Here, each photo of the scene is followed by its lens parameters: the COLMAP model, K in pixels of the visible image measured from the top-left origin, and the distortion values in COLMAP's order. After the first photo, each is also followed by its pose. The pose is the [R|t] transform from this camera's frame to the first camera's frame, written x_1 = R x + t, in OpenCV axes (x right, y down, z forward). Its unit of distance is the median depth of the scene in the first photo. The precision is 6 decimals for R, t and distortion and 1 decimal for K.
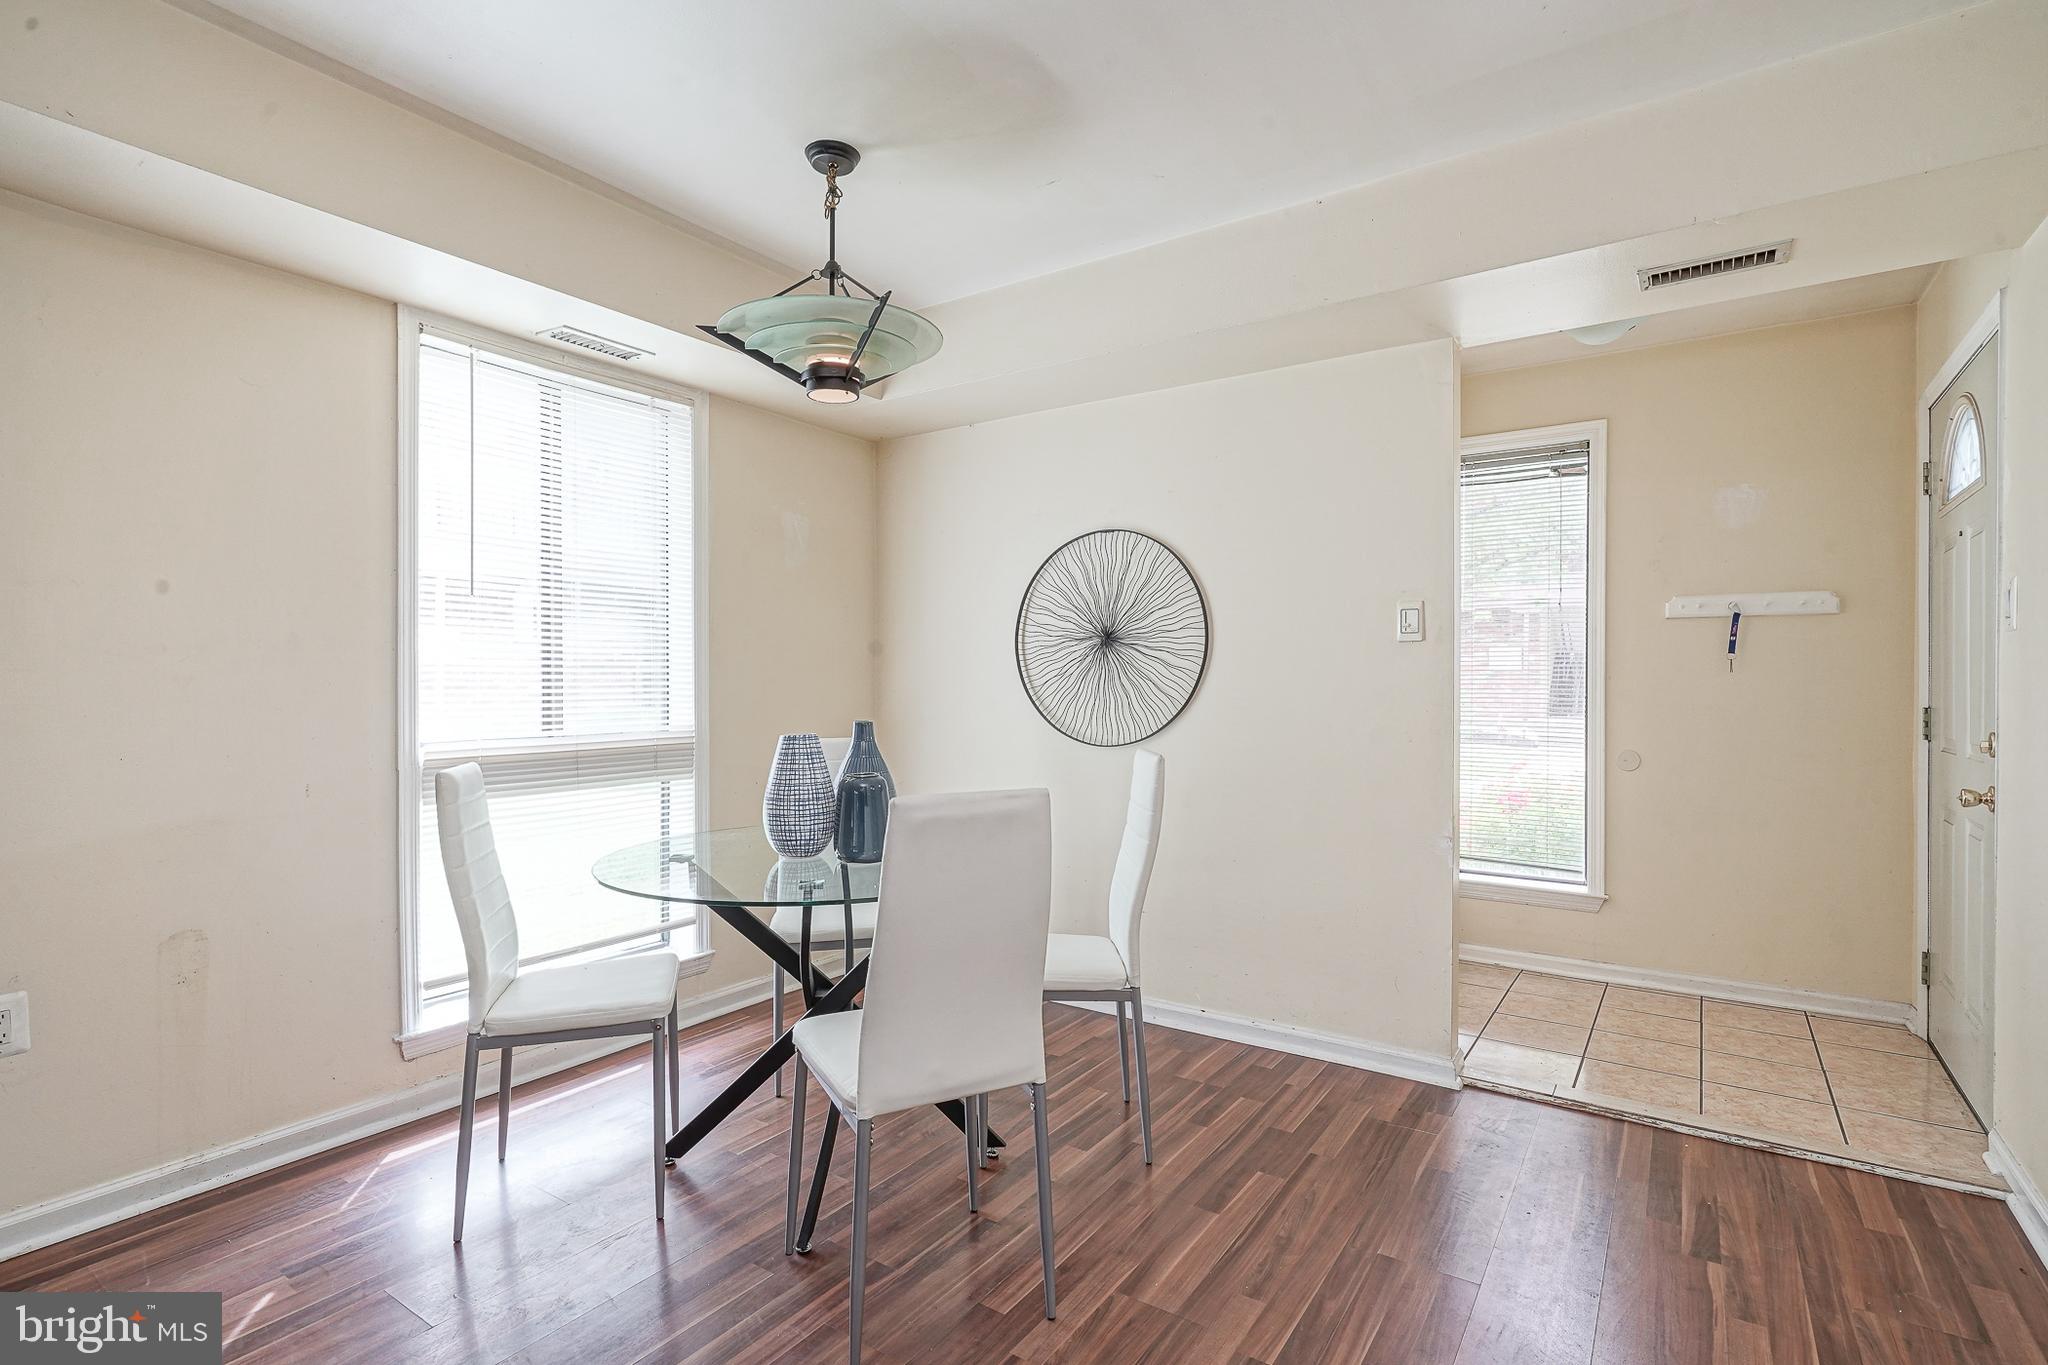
lens RADIAL K [[984.3, 0, 1017.0], [0, 984.3, 691.9], [0, 0, 1]] dist [-0.013826, 0.005485]
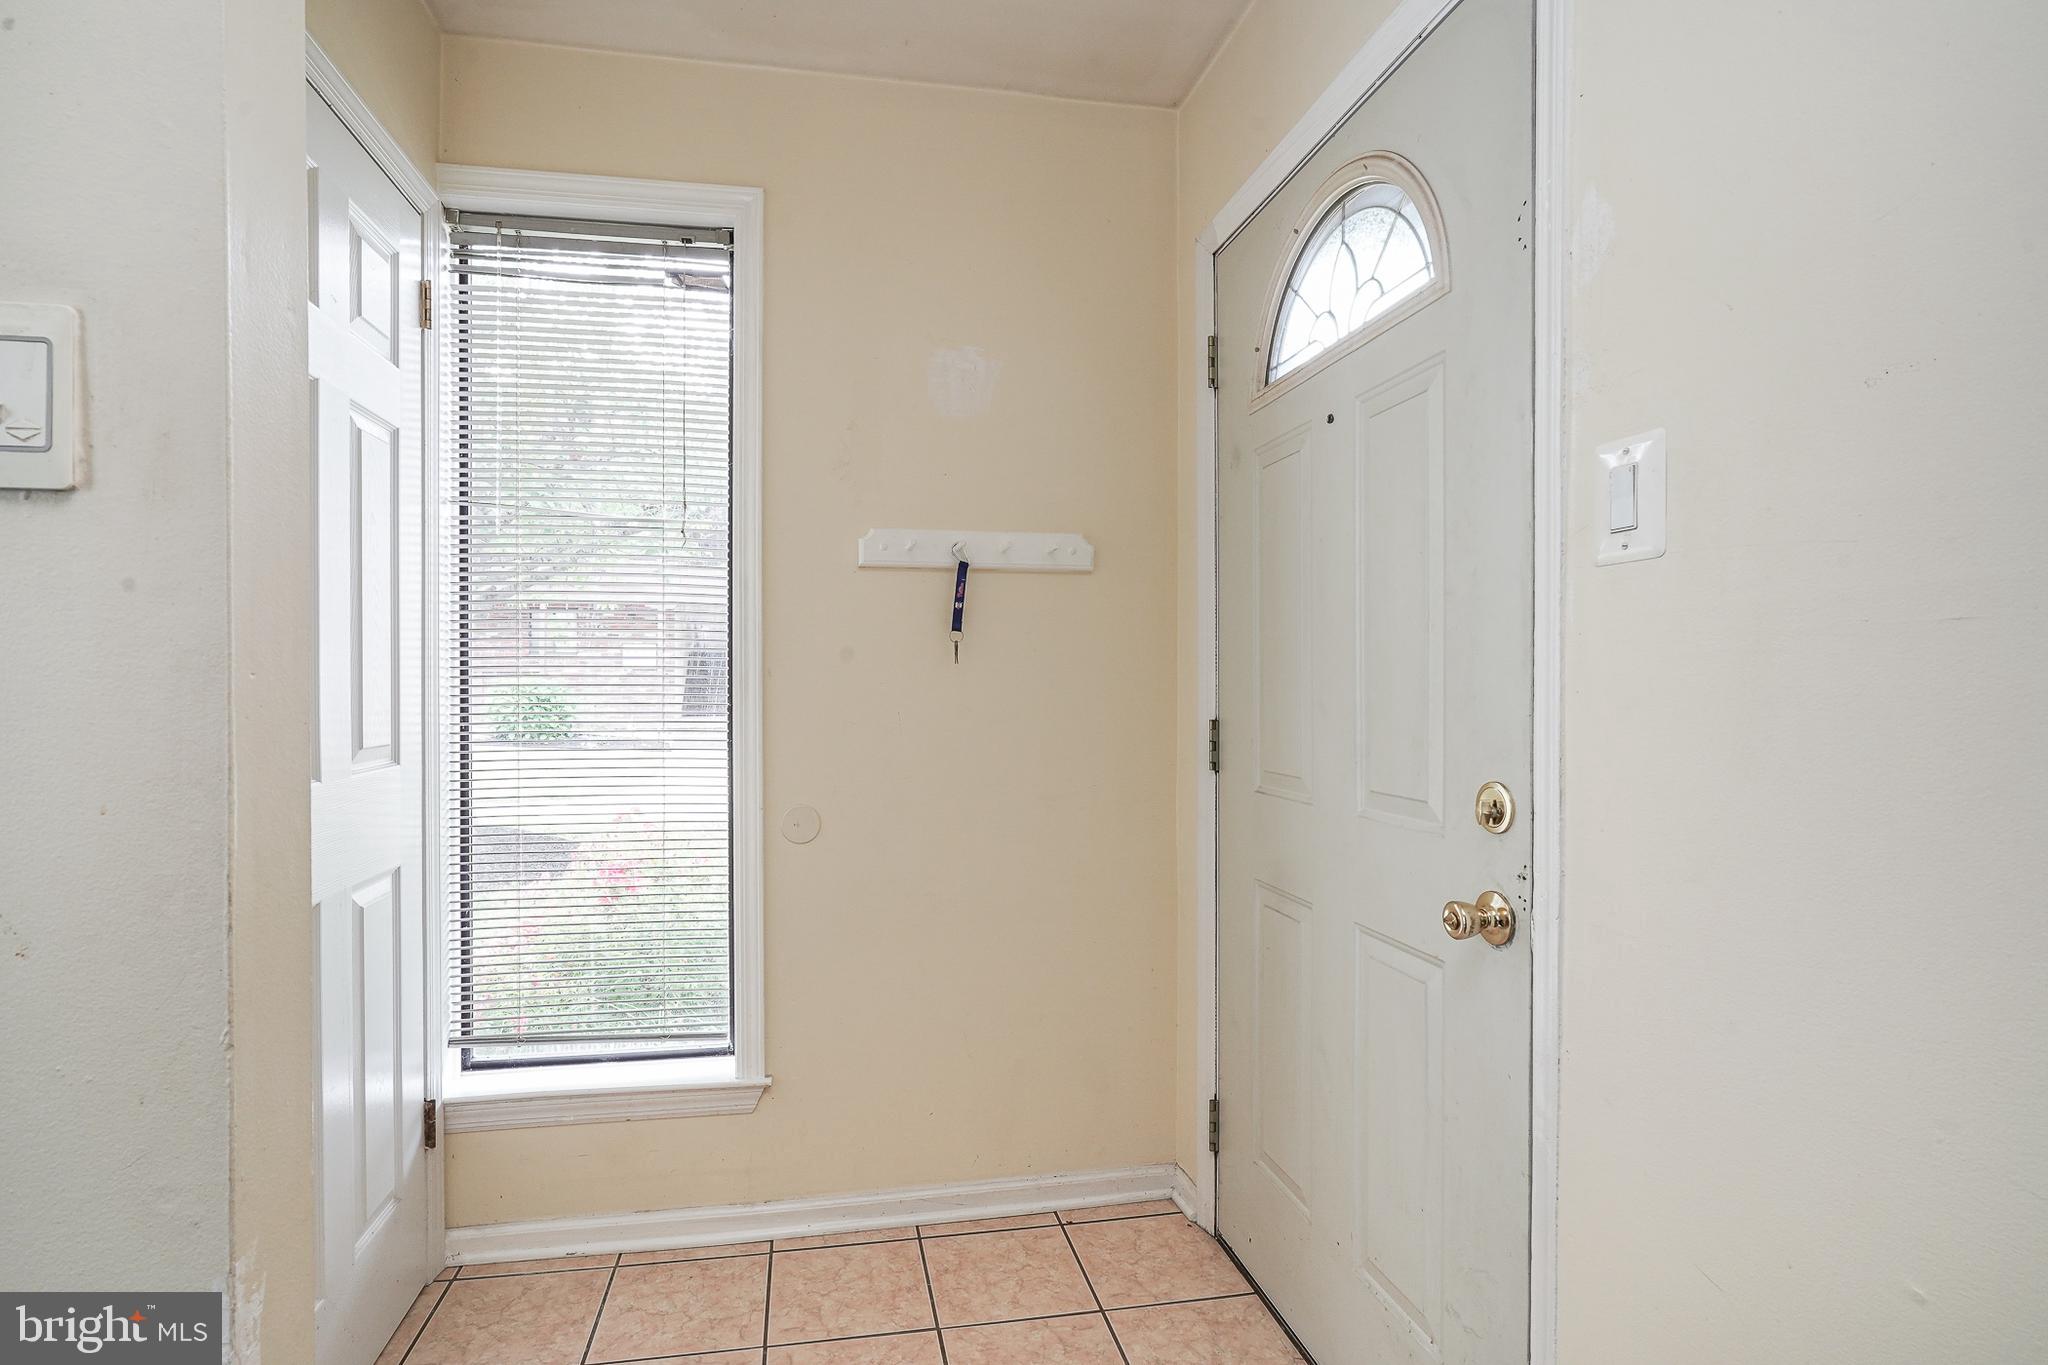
lens RADIAL K [[1037.7, 0, 1031.3], [0, 1037.7, 680.4], [0, 0, 1]] dist [-0.014749, 0.010546]
pose [[0.686777, -0.001527, 0.726867, 0.313536], [0.009604, 0.999930, -0.006974, -0.005348], [-0.726805, 0.011770, 0.686743, 0.546207]]
